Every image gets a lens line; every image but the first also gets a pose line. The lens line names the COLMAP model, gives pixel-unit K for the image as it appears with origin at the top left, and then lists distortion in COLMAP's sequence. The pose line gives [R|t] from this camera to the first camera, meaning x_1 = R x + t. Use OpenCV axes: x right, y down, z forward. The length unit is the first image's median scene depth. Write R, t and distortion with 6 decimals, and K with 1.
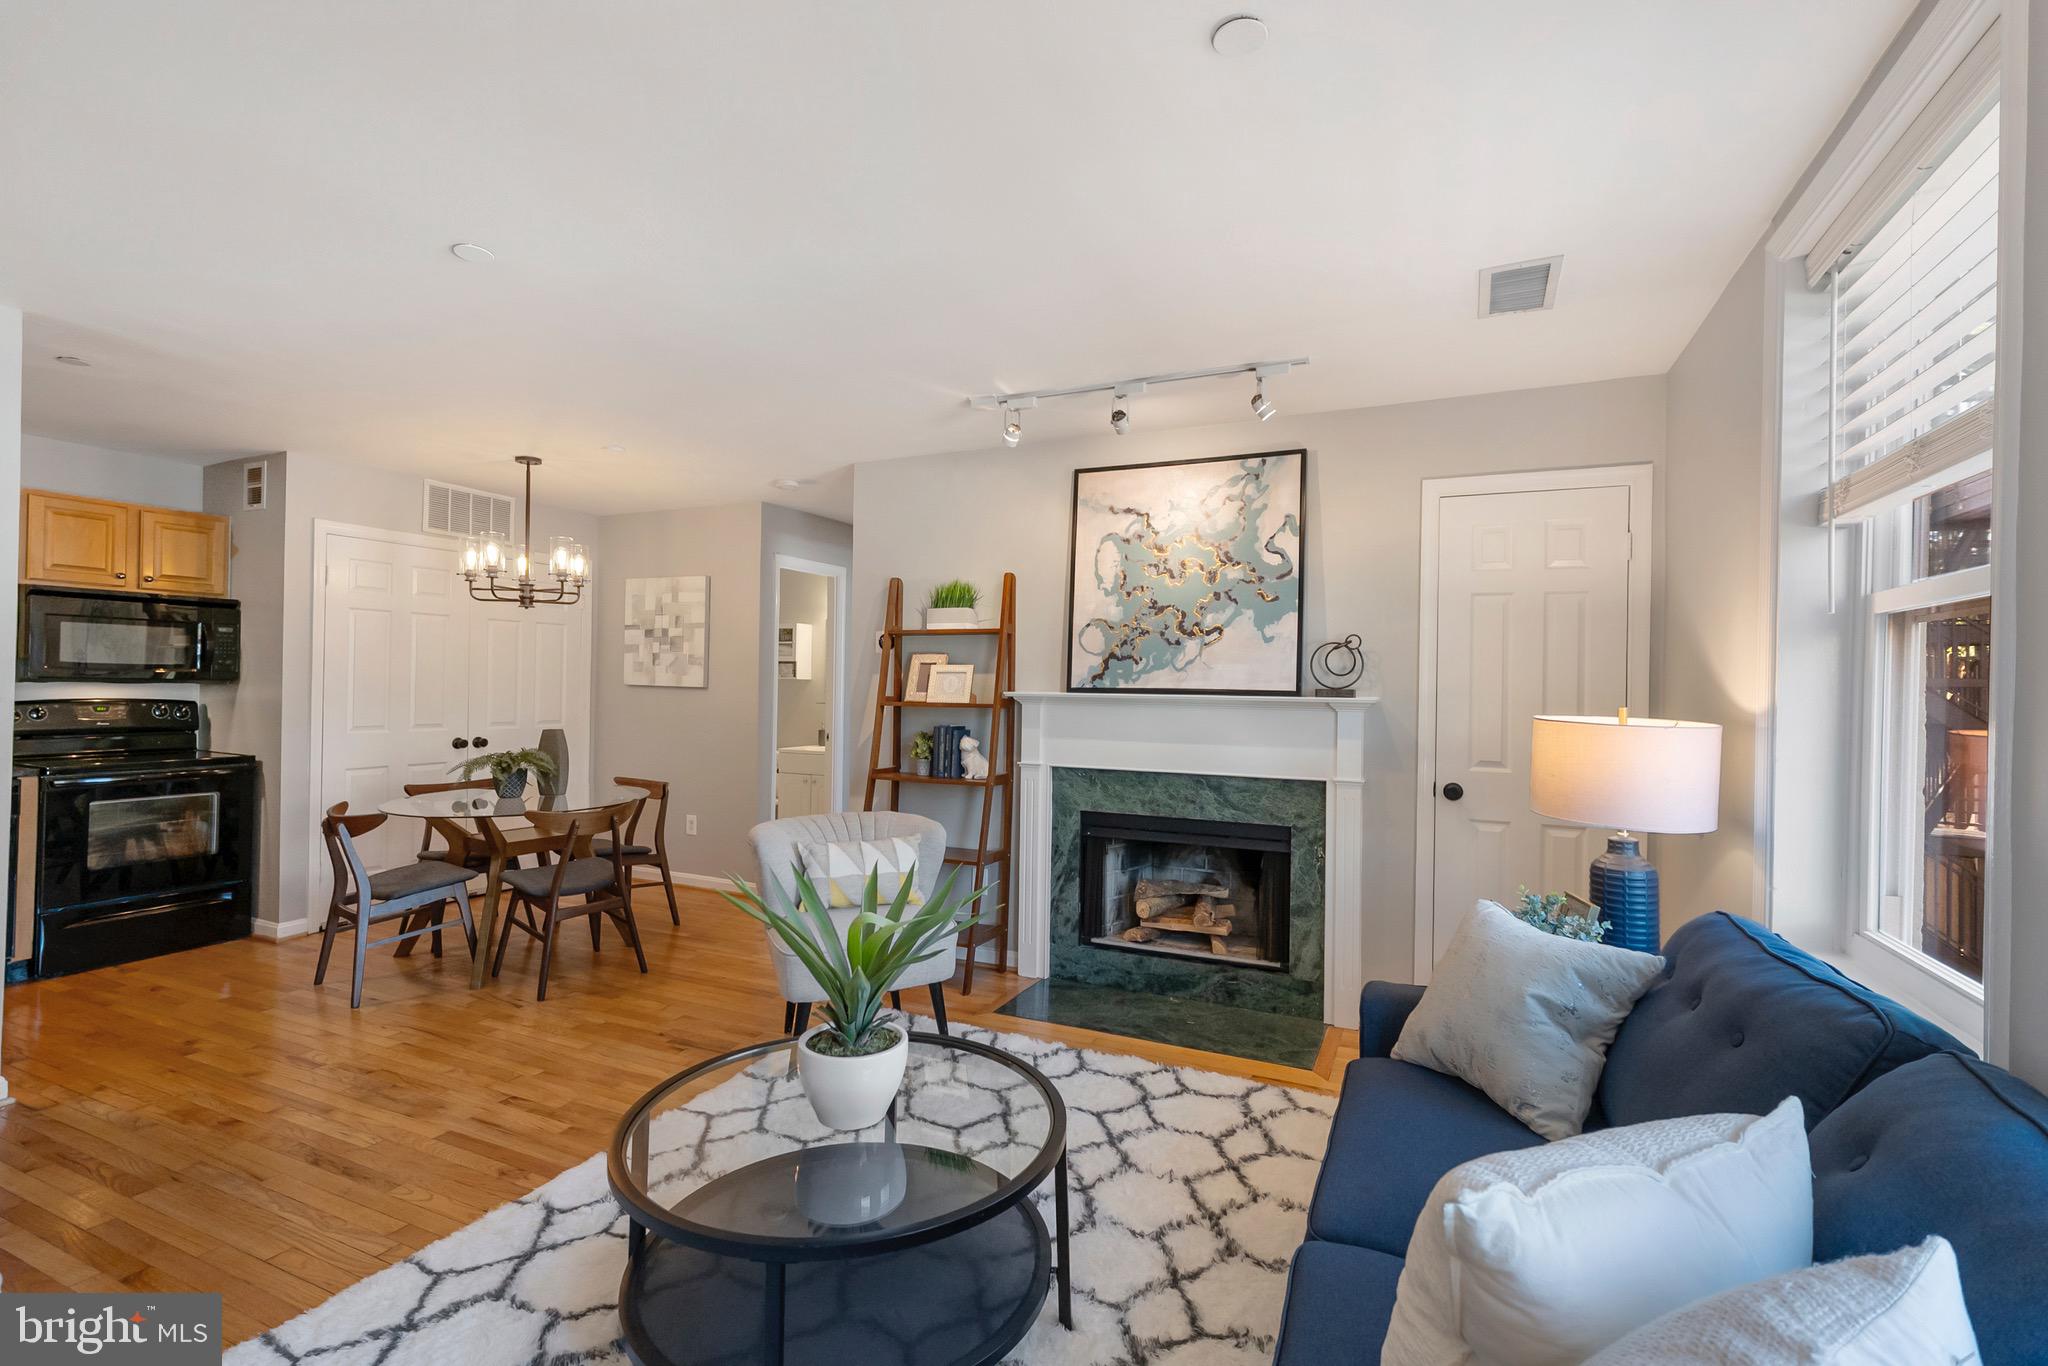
lens RADIAL K [[902.3, 0, 1040.2], [0, 902.3, 677.1], [0, 0, 1]] dist [0.000340, 0.000601]
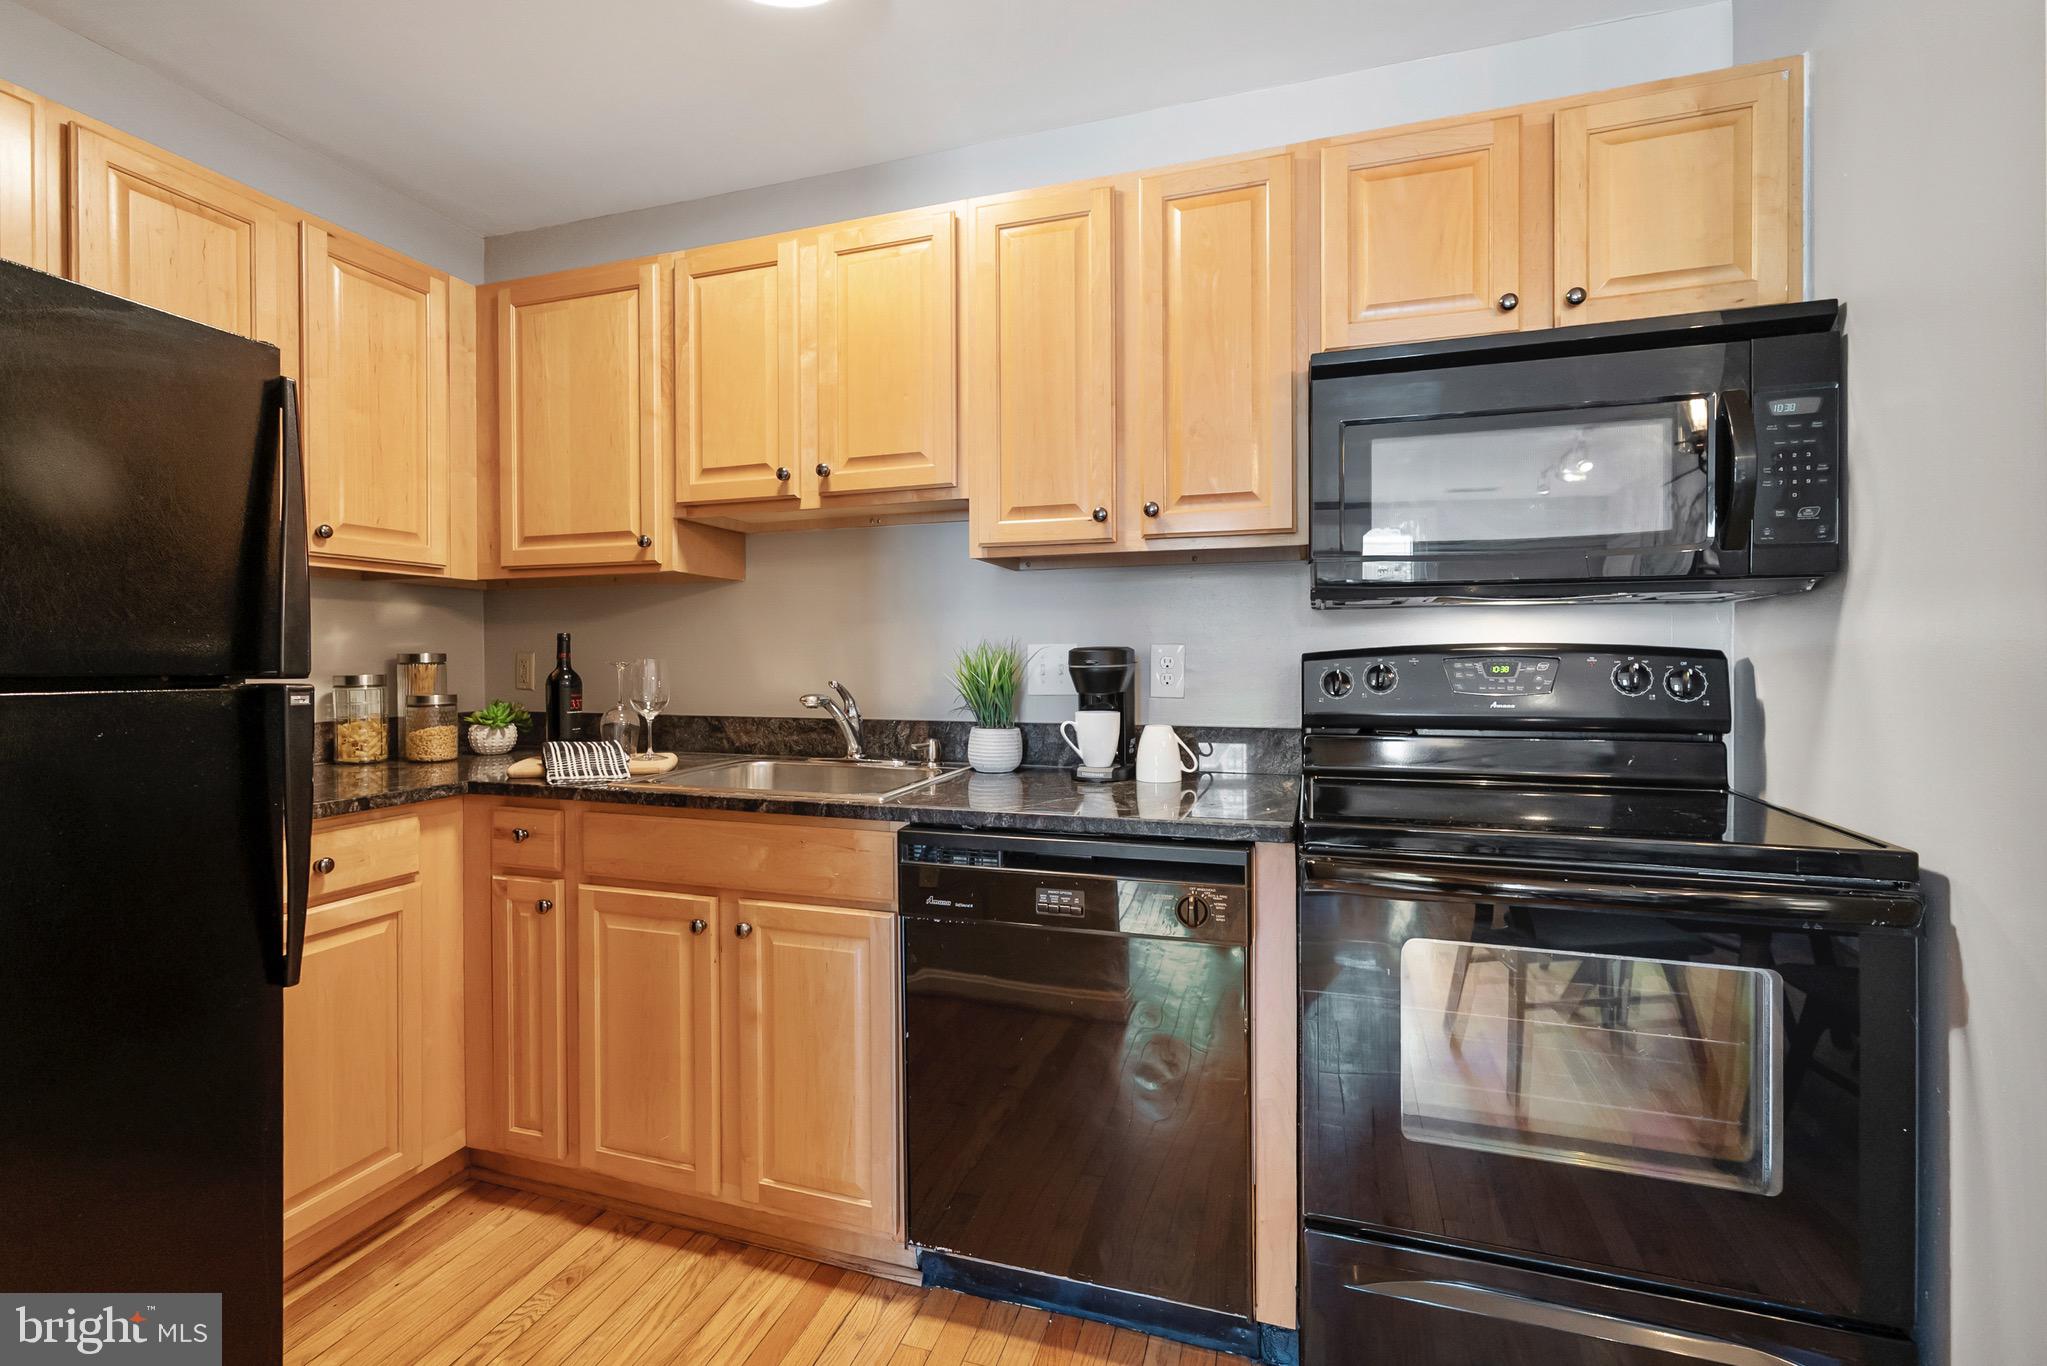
lens RADIAL K [[901.8, 0, 1014.1], [0, 901.8, 662.4], [0, 0, 1]] dist [0.000340, 0.000601]
pose [[0.103792, -0.012465, -0.994521, -0.629520], [0.016511, 0.999805, -0.010809, 0.031324], [0.994462, -0.015298, 0.103977, 0.706087]]
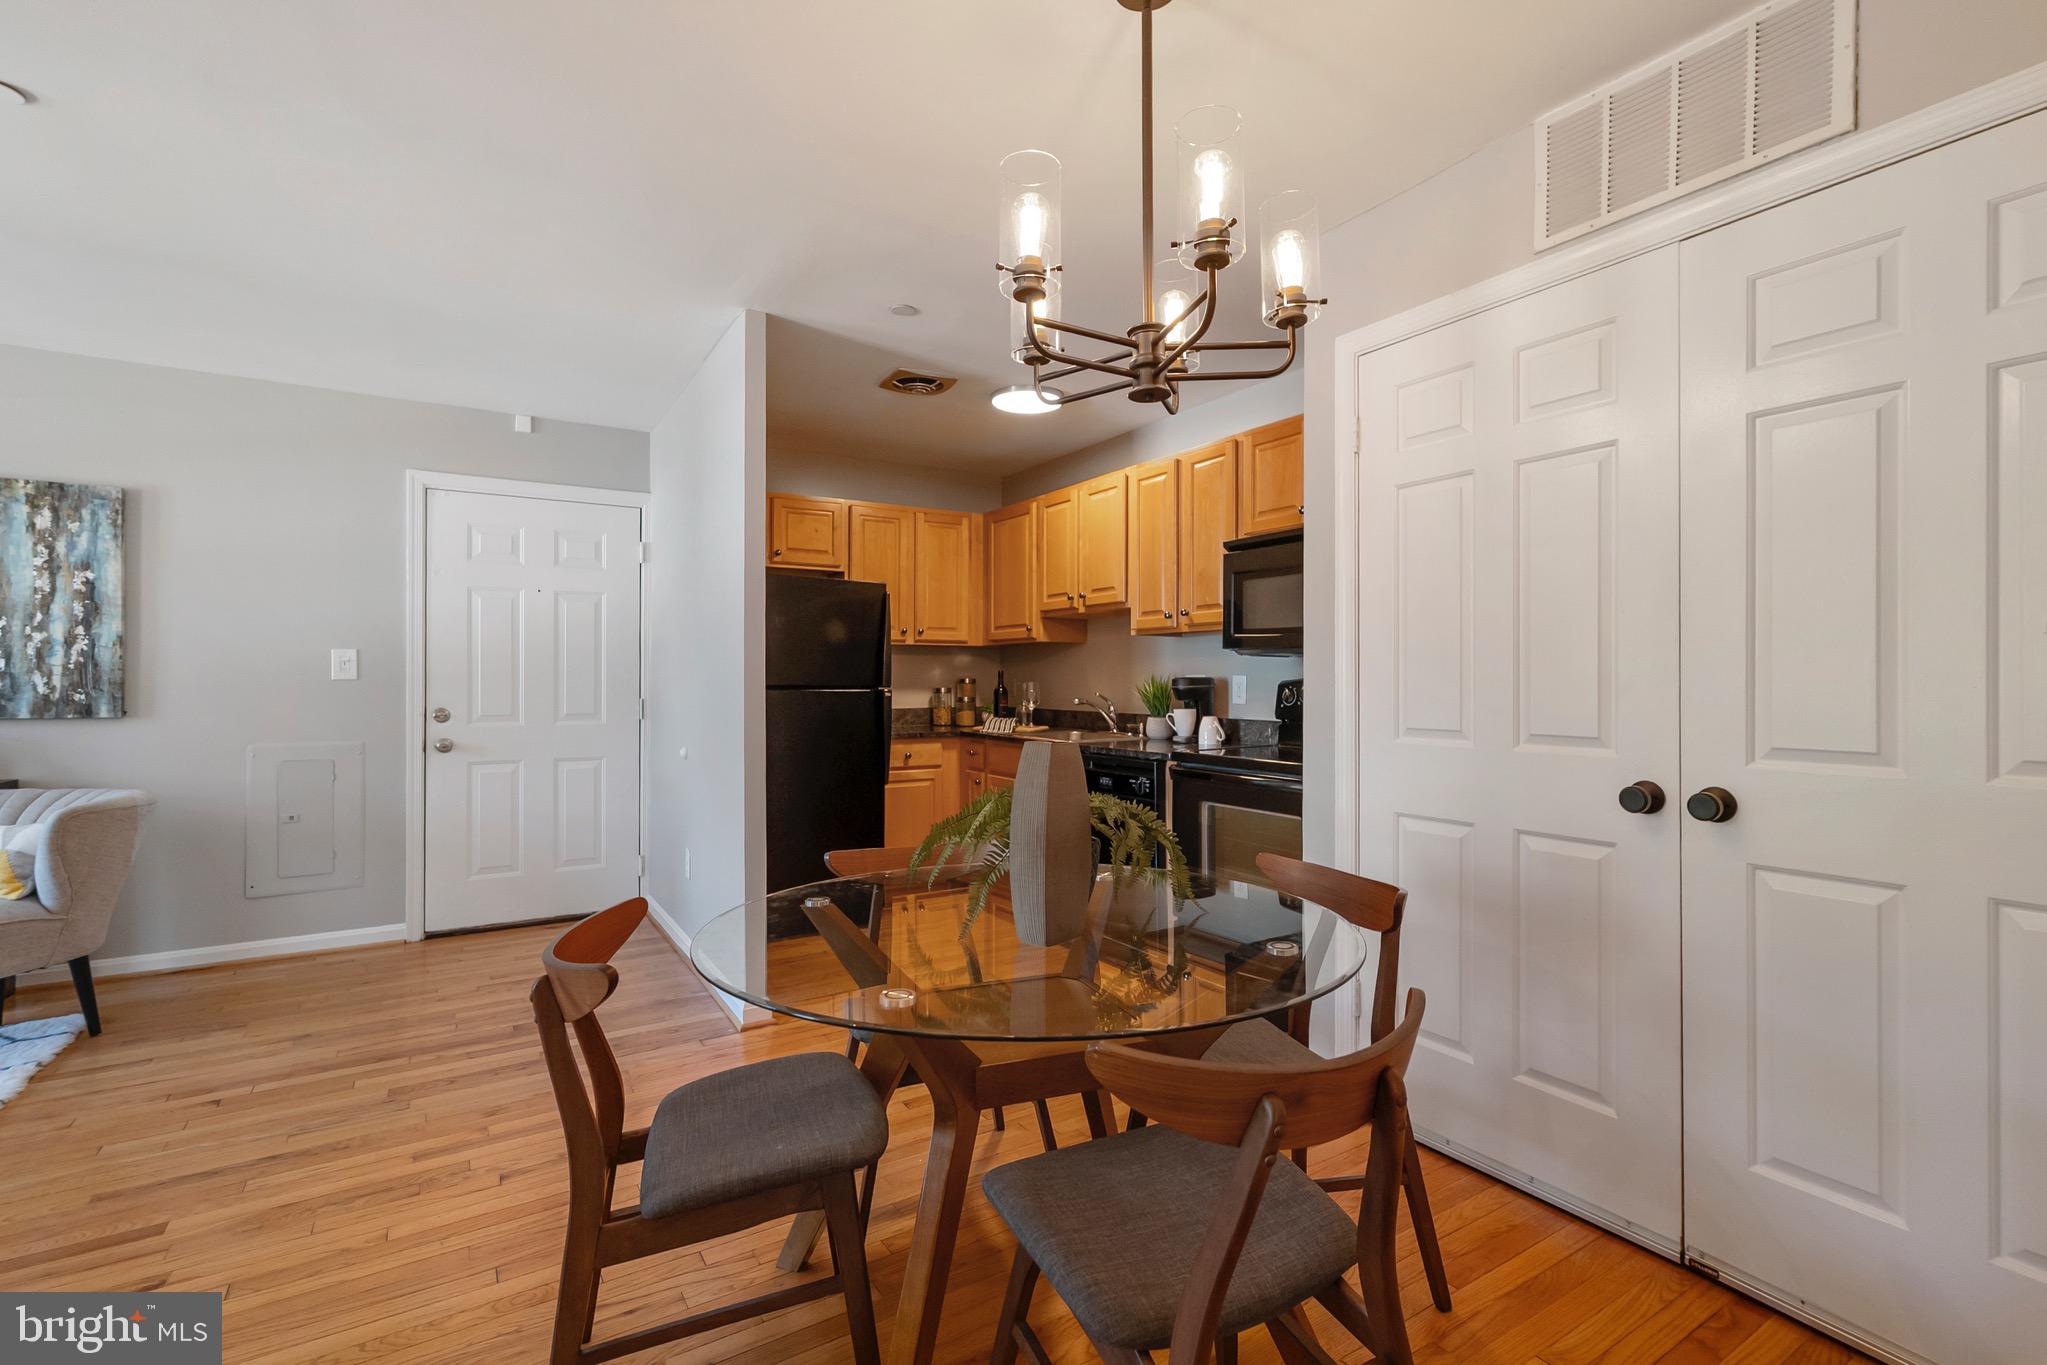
lens RADIAL K [[901.8, 0, 1020.0], [0, 901.8, 684.6], [0, 0, 1]] dist [0.000340, 0.000601]
pose [[-0.558583, -0.012721, -0.829351, -0.246477], [-0.000171, 0.999884, -0.015222, 0.040007], [0.829449, -0.008360, -0.558520, 1.139763]]
